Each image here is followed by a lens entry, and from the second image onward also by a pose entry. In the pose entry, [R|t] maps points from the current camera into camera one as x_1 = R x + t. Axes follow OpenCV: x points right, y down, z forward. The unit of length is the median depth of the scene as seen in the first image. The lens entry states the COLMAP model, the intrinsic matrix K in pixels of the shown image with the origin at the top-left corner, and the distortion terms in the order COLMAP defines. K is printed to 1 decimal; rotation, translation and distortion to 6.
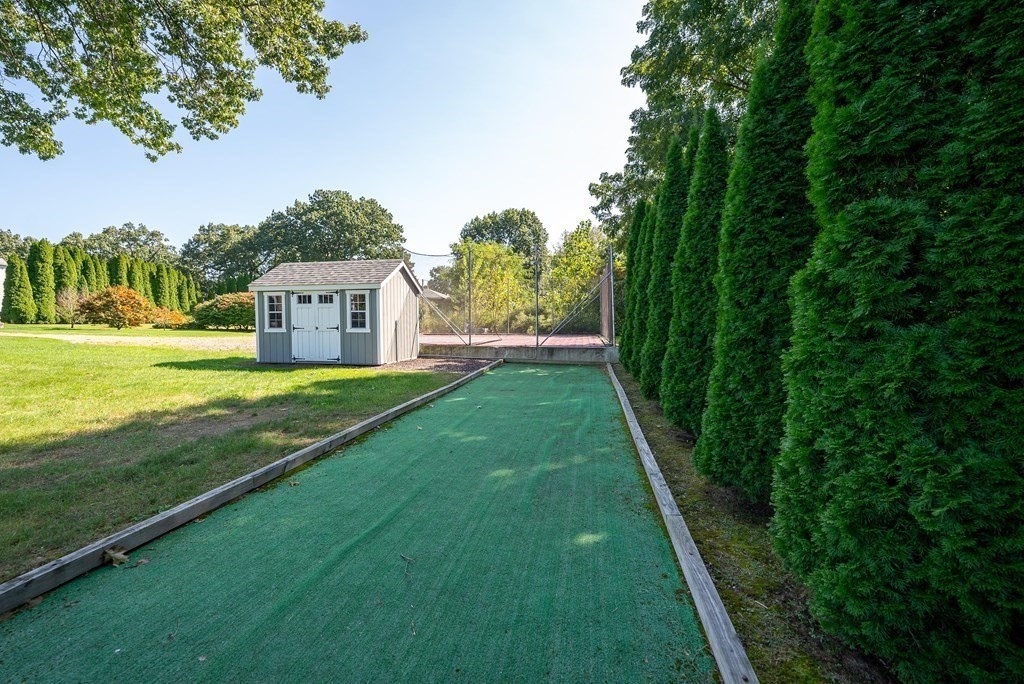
lens RADIAL K [[432.7, 0, 511.2], [0, 432.7, 316.0], [0, 0, 1]] dist [-0.001122, -0.000073]
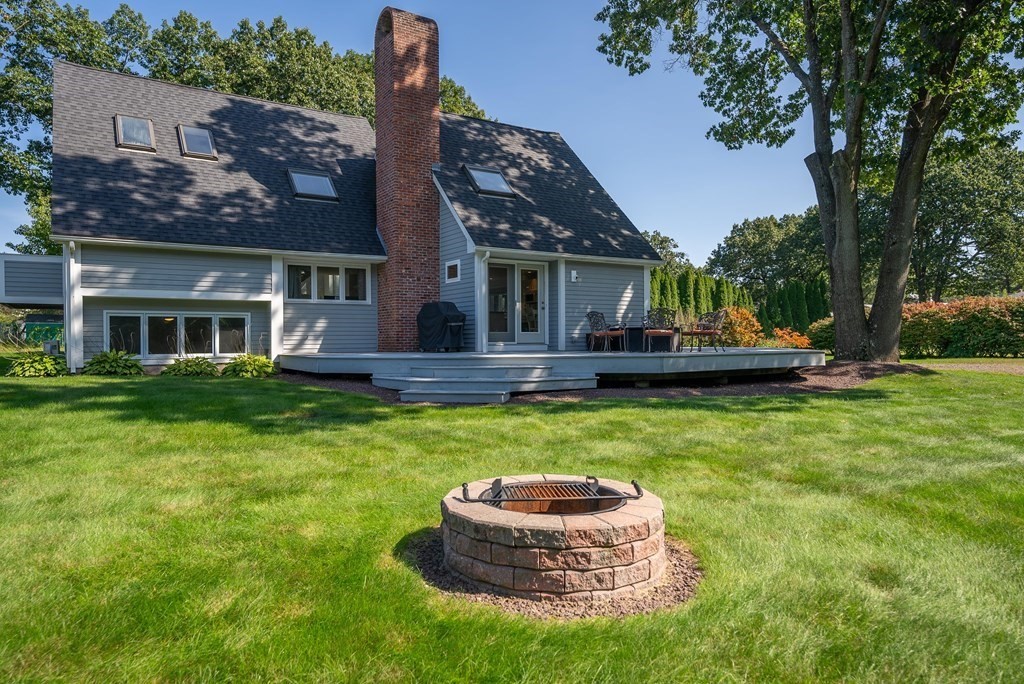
lens RADIAL K [[672.5, 0, 512.0], [0, 672.5, 342.0], [0, 0, 1]] dist [0.035858, -0.000750]
pose [[0.683968, -0.004663, -0.729497, -0.497951], [0.012463, 0.999908, 0.005294, -0.016908], [0.729405, -0.012712, 0.683964, -0.942489]]
